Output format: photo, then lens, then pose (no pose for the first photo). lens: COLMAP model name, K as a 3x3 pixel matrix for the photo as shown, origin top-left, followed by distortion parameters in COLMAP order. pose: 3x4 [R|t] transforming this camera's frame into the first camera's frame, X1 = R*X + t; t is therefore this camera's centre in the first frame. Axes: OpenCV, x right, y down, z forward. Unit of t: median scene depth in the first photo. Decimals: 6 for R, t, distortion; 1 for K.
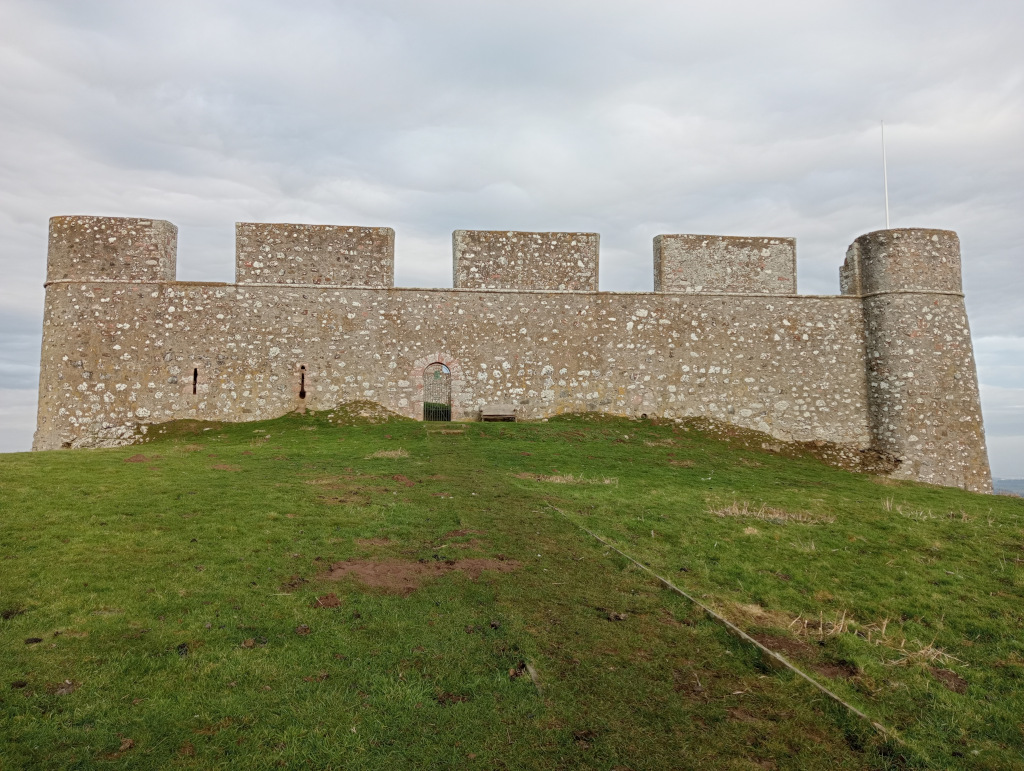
lens RADIAL K [[833.3, 0, 512.3], [0, 833.3, 386.6], [0, 0, 1]] dist [0.069130, 0.000309]
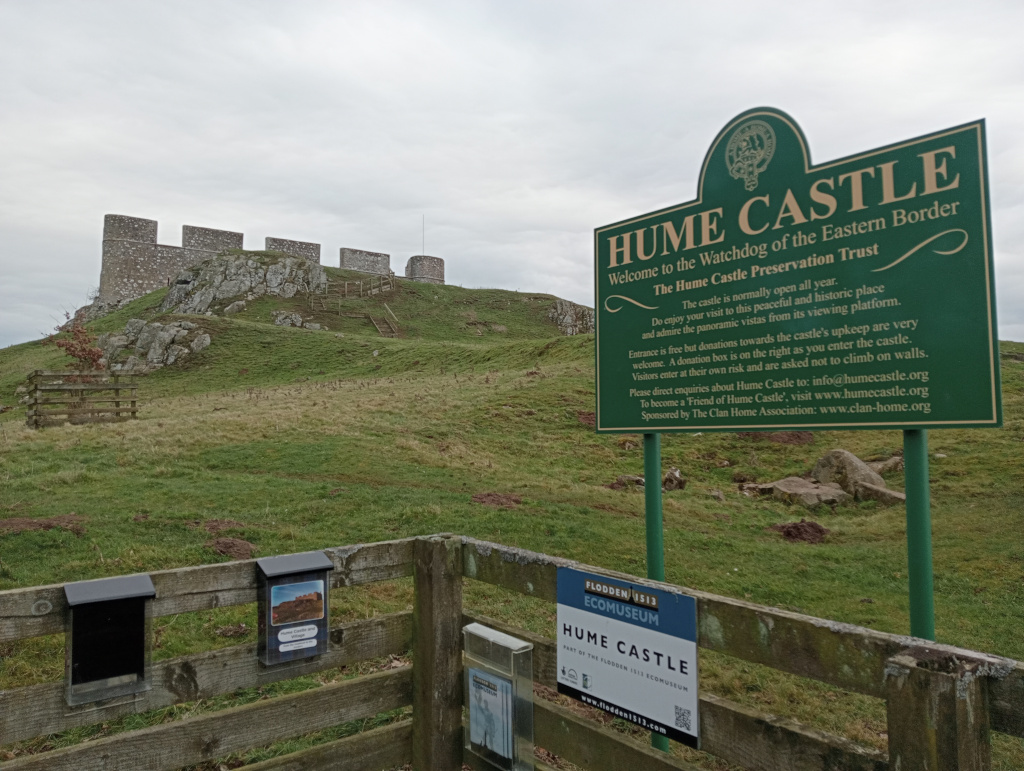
lens RADIAL K [[732.7, 0, 514.0], [0, 732.7, 385.4], [0, 0, 1]] dist [0.005176, 0.000667]
pose [[0.894318, 0.034213, 0.446122, -0.409478], [-0.041370, 0.999124, 0.006310, 0.252510], [-0.445515, -0.024099, 0.894950, -1.539293]]
